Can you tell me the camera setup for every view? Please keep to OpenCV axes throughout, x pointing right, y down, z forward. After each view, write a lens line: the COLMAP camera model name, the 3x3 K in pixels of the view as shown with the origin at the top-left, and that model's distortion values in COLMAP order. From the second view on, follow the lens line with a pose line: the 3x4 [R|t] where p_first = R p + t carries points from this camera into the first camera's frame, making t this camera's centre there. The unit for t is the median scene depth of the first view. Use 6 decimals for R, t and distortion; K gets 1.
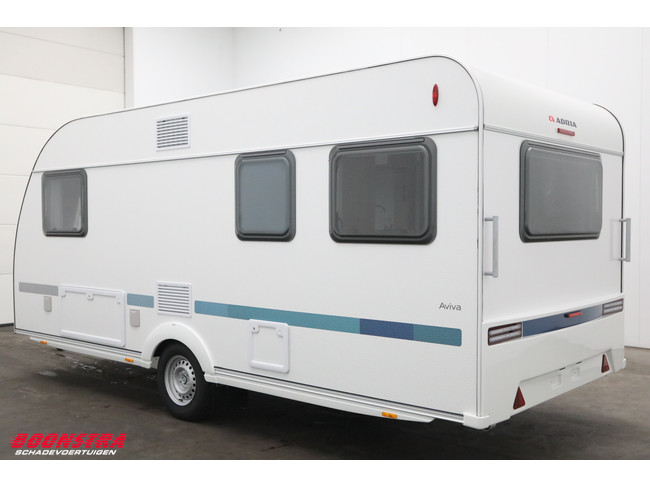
lens RADIAL K [[726.6, 0, 325.0], [0, 726.6, 243.5], [0, 0, 1]] dist [-0.009271, 0.005727]
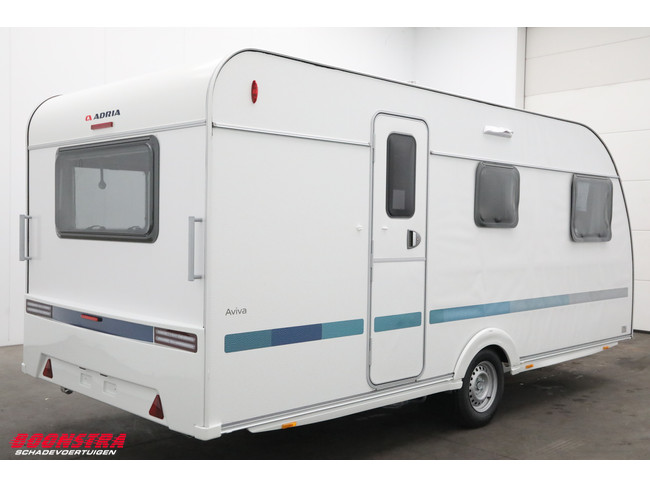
lens RADIAL K [[726.6, 0, 325.0], [0, 726.6, 243.5], [0, 0, 1]] dist [-0.009271, 0.005727]
pose [[0.075334, -0.033808, 0.996585, -1.181499], [-0.002897, 0.999413, 0.034123, -0.038157], [-0.997154, -0.005457, 0.075192, 1.132197]]
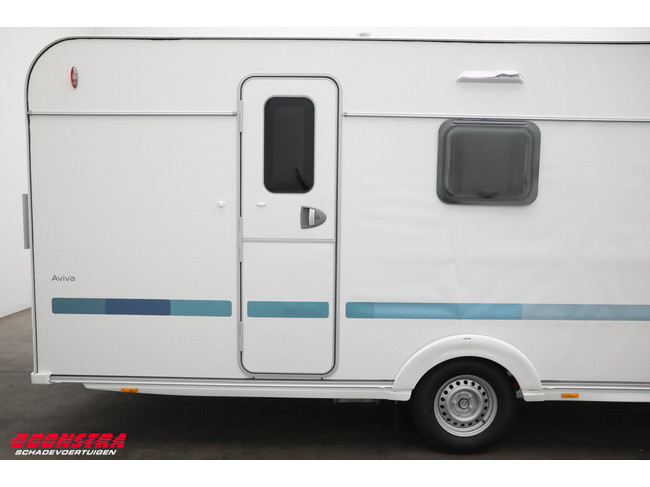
lens RADIAL K [[525.8, 0, 325.0], [0, 525.8, 243.5], [0, 0, 1]] dist [-0.038451, 0.008880]
pose [[0.754232, -0.051136, 0.654614, -0.667275], [0.002418, 0.997172, 0.075110, -0.028296], [-0.656604, -0.055067, 0.752223, 0.680610]]
